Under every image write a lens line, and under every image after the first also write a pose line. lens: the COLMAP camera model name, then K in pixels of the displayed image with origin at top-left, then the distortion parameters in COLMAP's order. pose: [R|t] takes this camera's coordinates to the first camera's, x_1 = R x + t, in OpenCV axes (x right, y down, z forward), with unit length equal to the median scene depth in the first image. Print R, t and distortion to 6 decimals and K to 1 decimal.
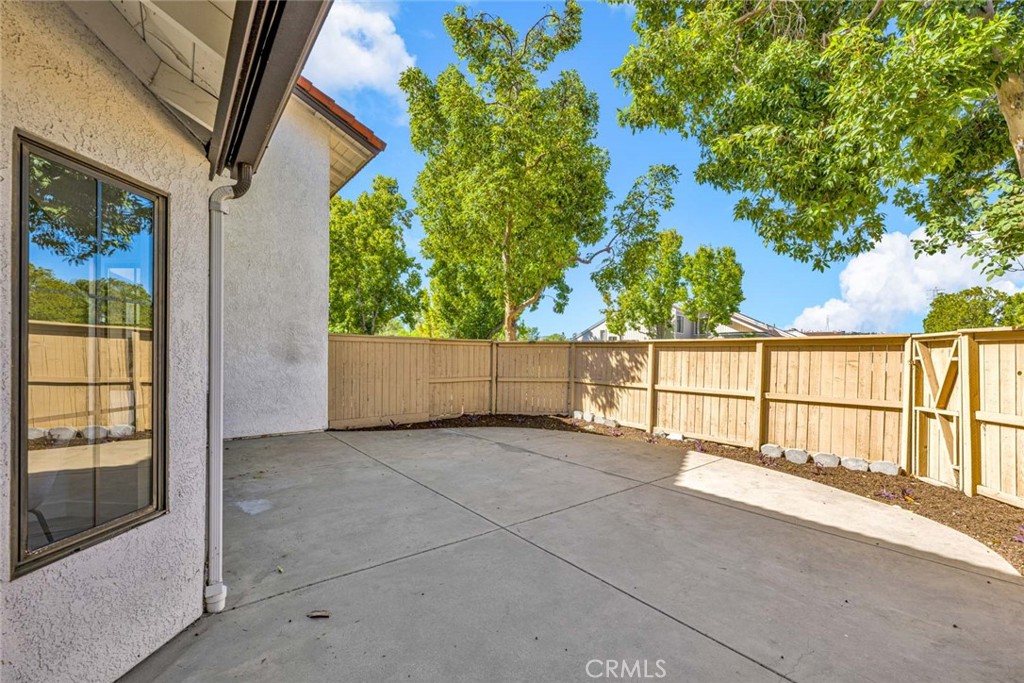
lens RADIAL K [[407.4, 0, 515.4], [0, 407.4, 359.8], [0, 0, 1]] dist [-0.002500, 0.000061]
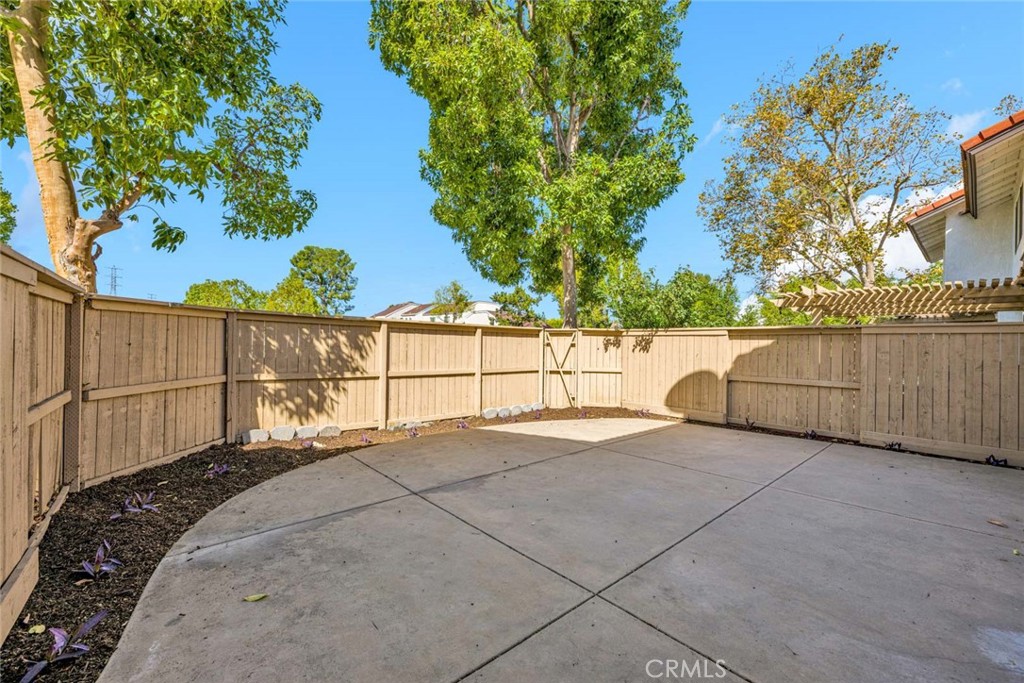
lens RADIAL K [[407.4, 0, 513.0], [0, 407.4, 341.6], [0, 0, 1]] dist [-0.002500, 0.000061]
pose [[-0.015294, -0.005027, 0.999870, -0.559600], [-0.006218, 0.999969, 0.004933, -0.008075], [-0.999864, -0.006142, -0.015325, 0.810744]]
